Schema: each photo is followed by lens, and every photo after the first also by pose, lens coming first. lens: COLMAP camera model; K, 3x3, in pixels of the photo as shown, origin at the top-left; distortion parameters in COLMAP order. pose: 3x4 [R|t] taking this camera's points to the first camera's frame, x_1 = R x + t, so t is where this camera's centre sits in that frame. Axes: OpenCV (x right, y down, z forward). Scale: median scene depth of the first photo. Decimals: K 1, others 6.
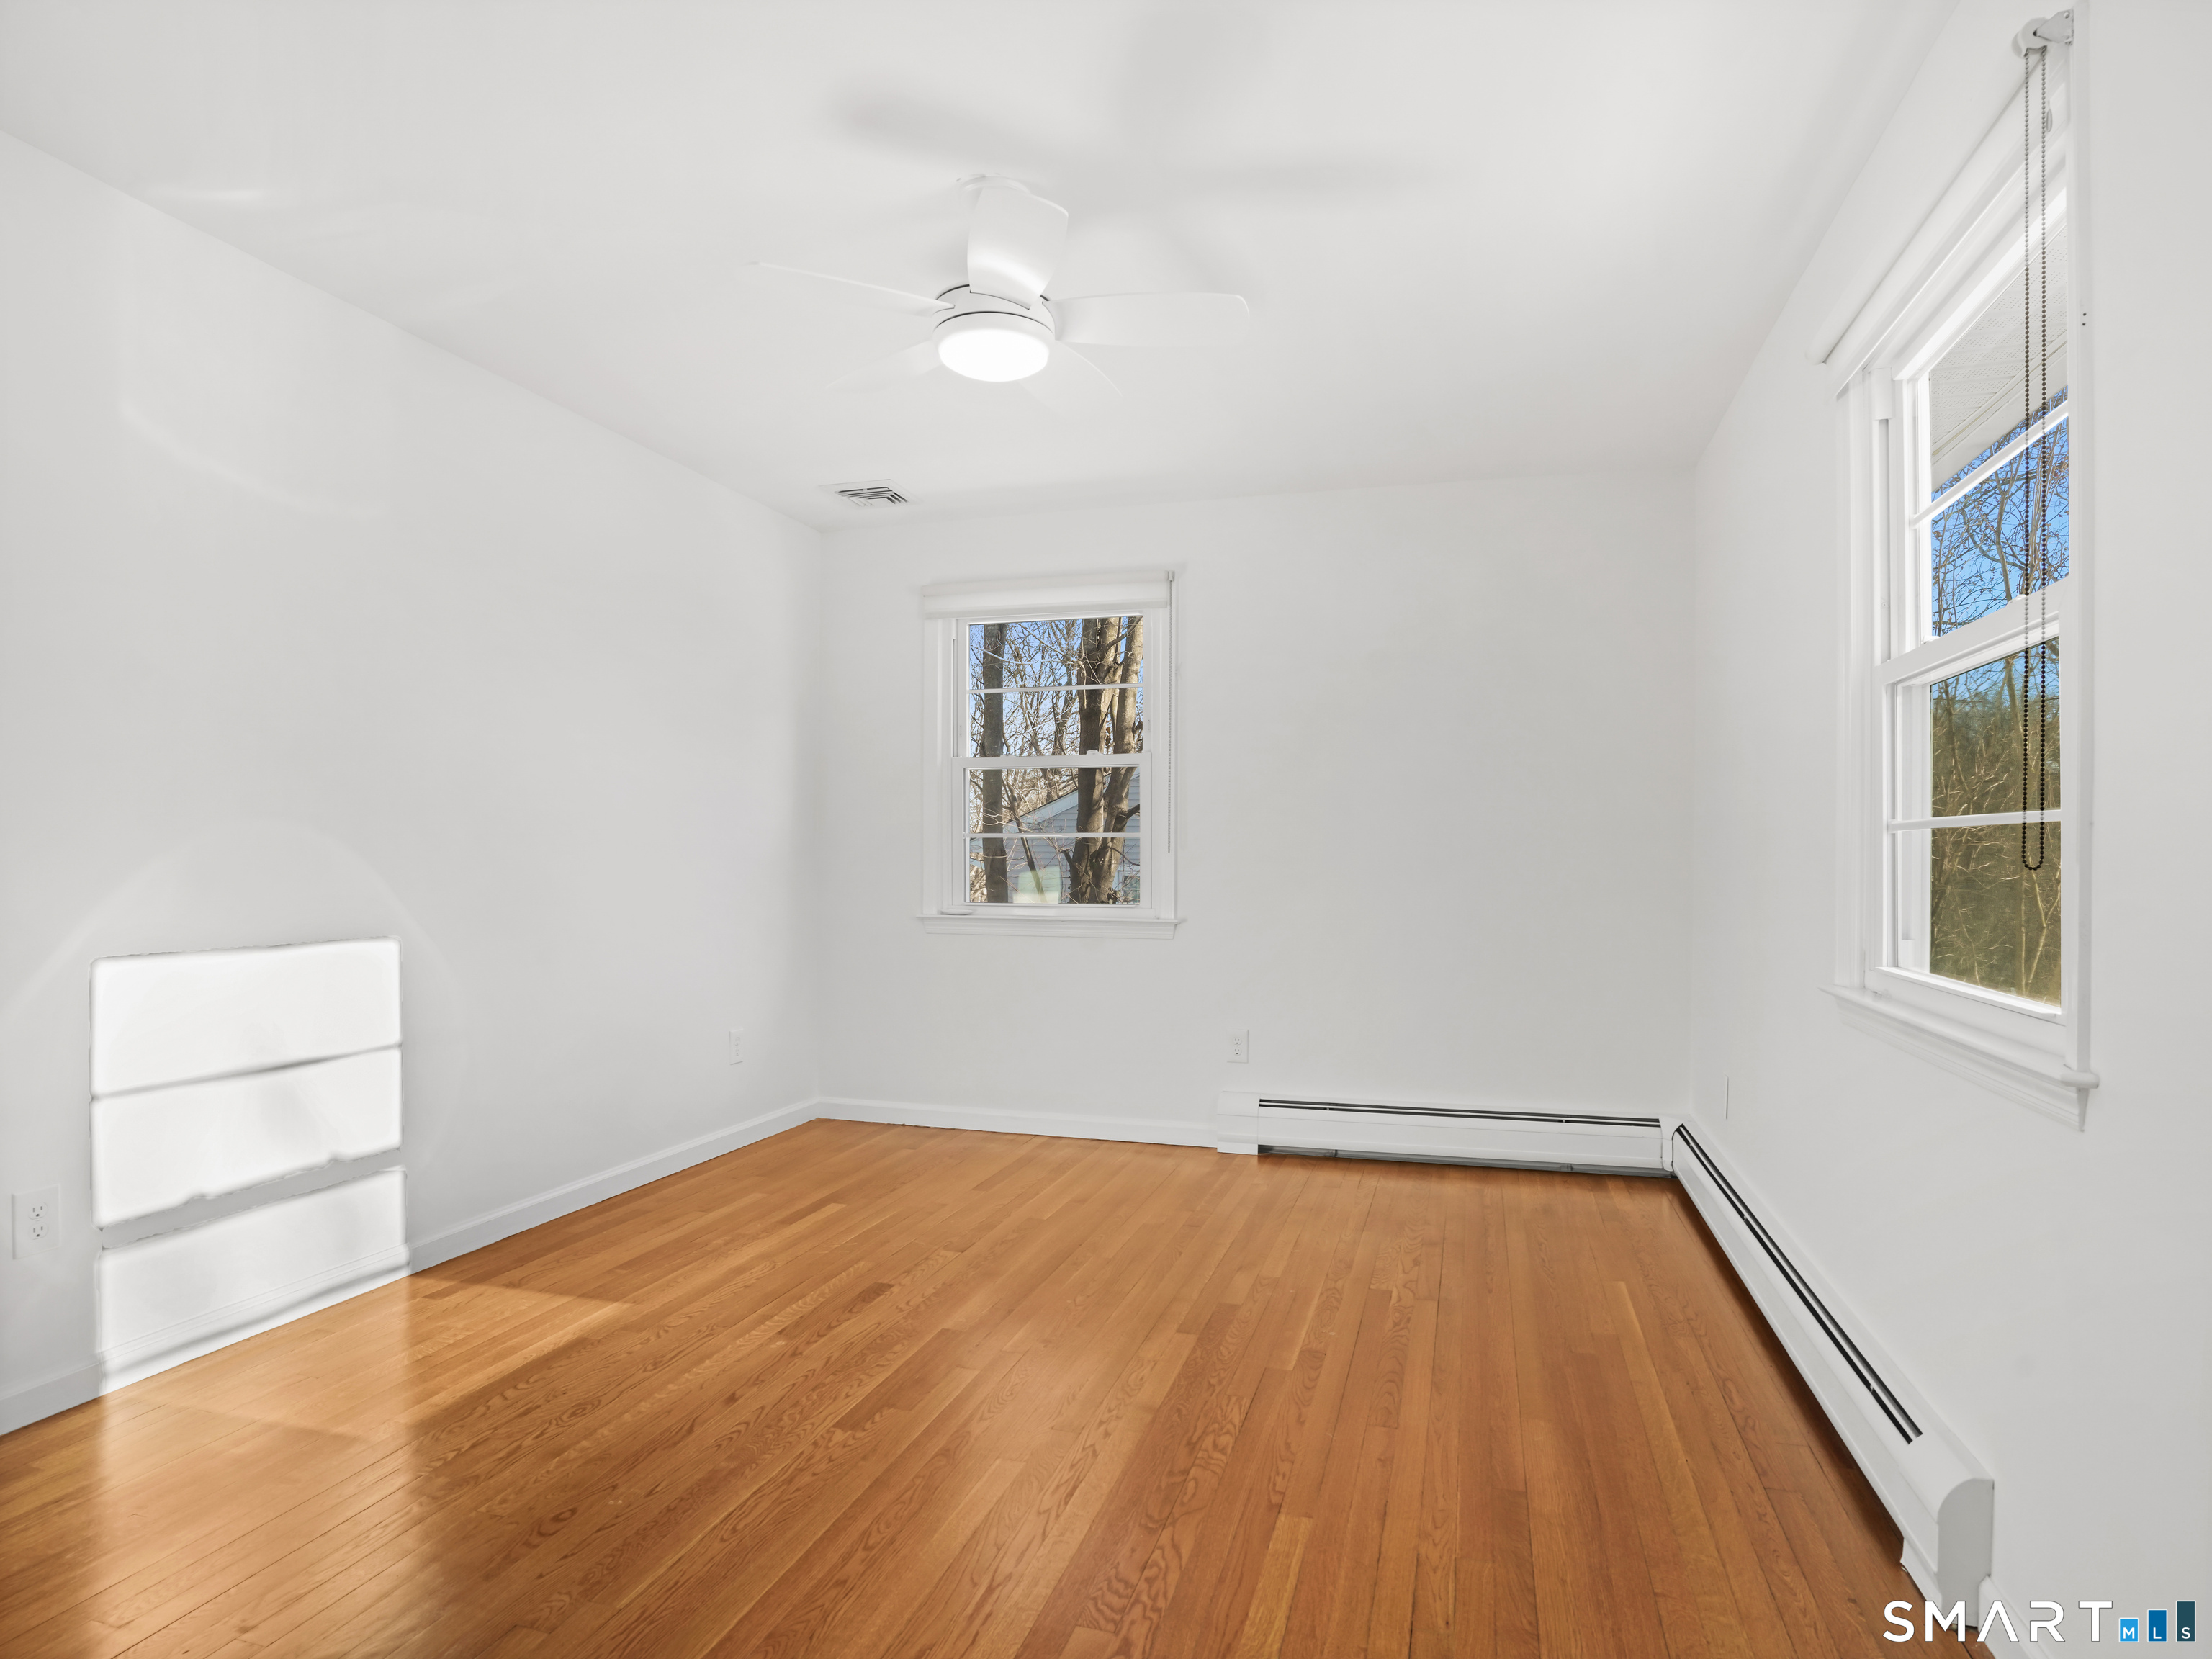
lens RADIAL K [[1188.2, 0, 1086.4], [0, 1188.2, 842.5], [0, 0, 1]] dist [-0.080920, 0.036056]
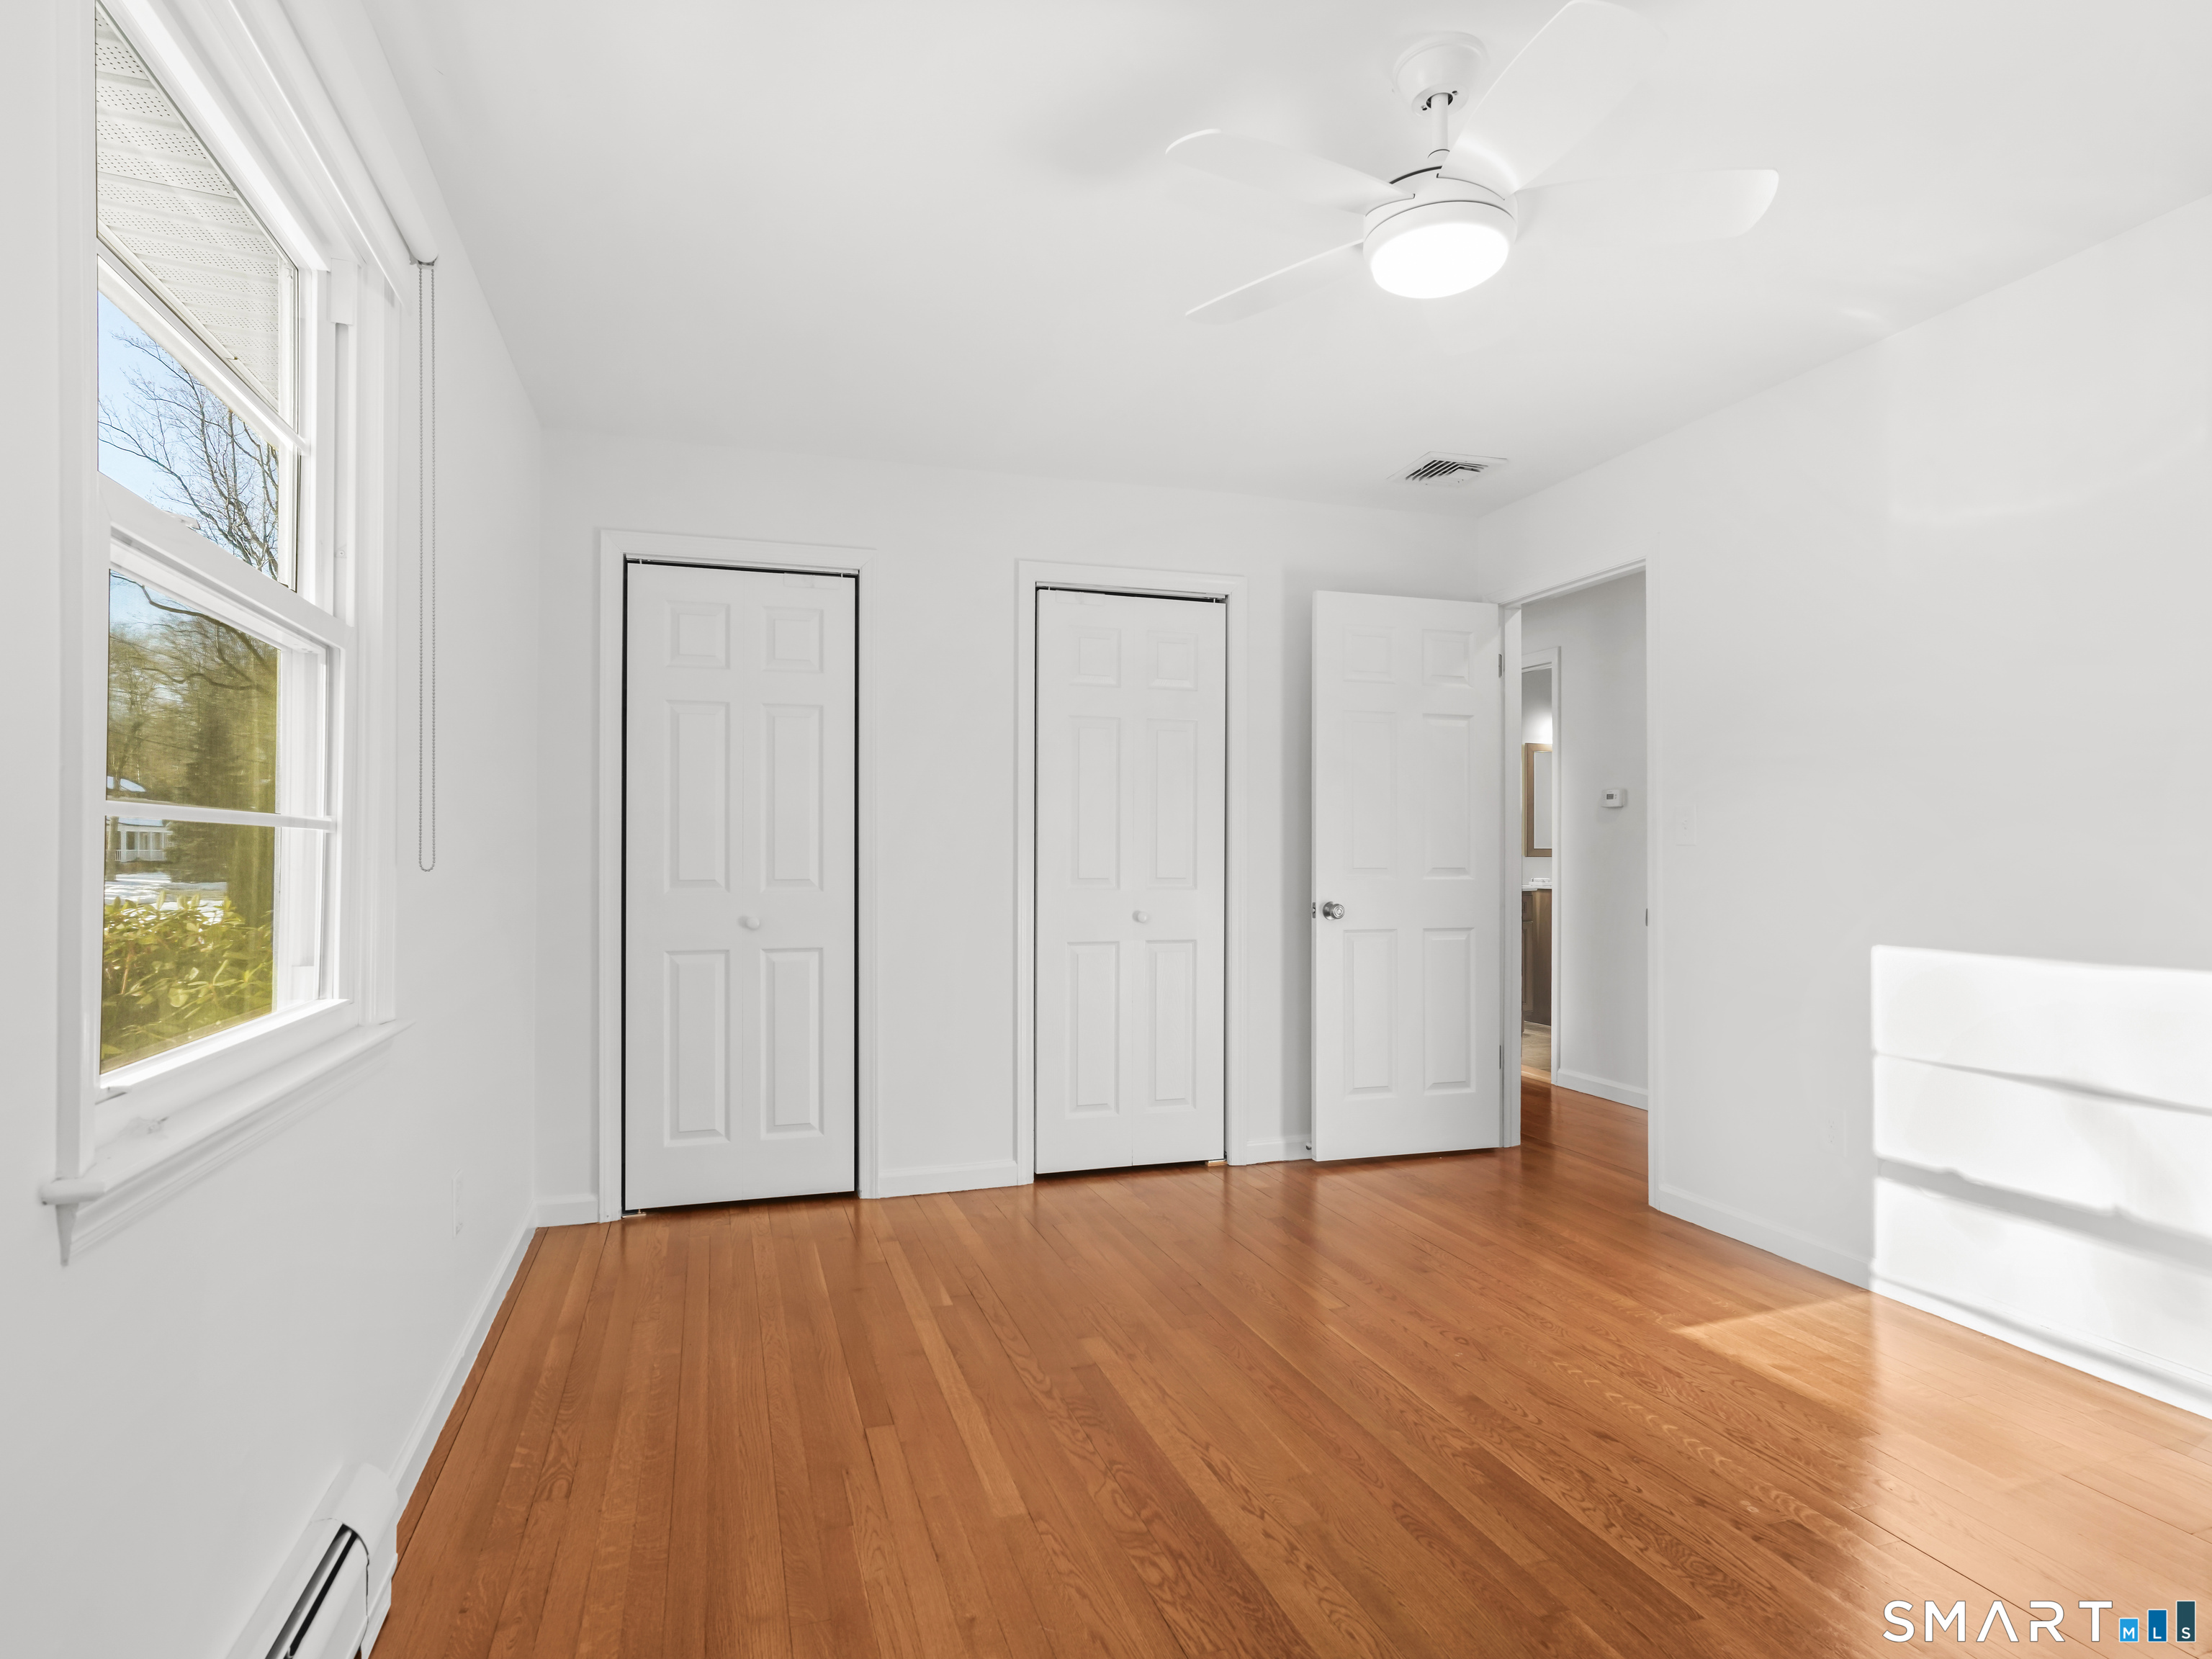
lens RADIAL K [[1188.2, 0, 1086.4], [0, 1188.2, 842.5], [0, 0, 1]] dist [-0.080920, 0.036056]
pose [[-0.813373, -0.014532, -0.581561, 0.593435], [-0.006234, 0.999848, -0.016265, 0.014271], [0.581709, -0.009604, -0.813340, 1.533085]]
